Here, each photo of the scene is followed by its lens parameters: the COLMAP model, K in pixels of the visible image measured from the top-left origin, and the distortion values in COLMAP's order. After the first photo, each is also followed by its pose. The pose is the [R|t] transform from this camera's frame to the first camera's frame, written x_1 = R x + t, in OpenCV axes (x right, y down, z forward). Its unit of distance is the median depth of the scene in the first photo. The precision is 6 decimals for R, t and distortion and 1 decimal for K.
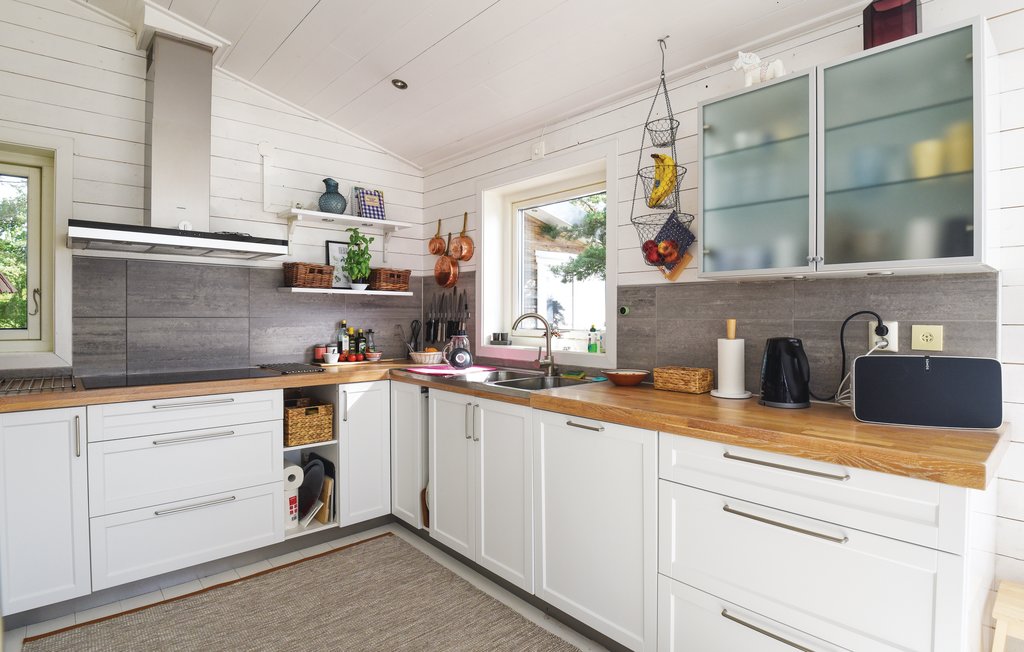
lens RADIAL K [[524.9, 0, 512.0], [0, 524.9, 326.0], [0, 0, 1]] dist [-0.025637, -0.000409]
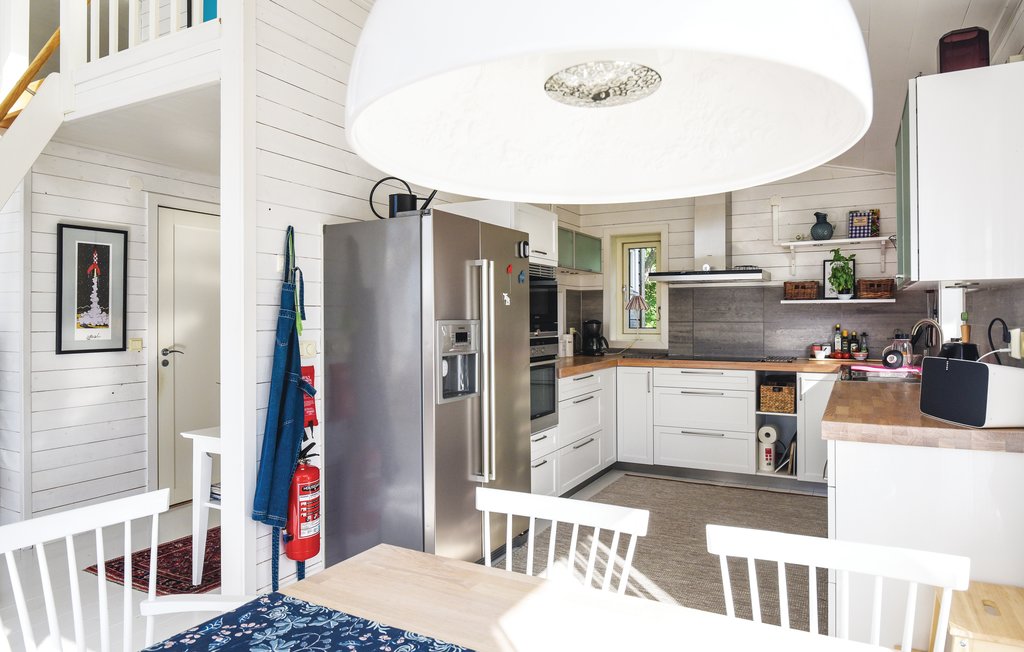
lens RADIAL K [[608.3, 0, 512.0], [0, 608.3, 326.0], [0, 0, 1]] dist [0.000595, 0.000074]
pose [[0.317670, 0.008252, -0.948166, 0.848947], [-0.013588, 0.999899, 0.004150, -0.003428], [0.948104, 0.011565, 0.317750, -0.174836]]
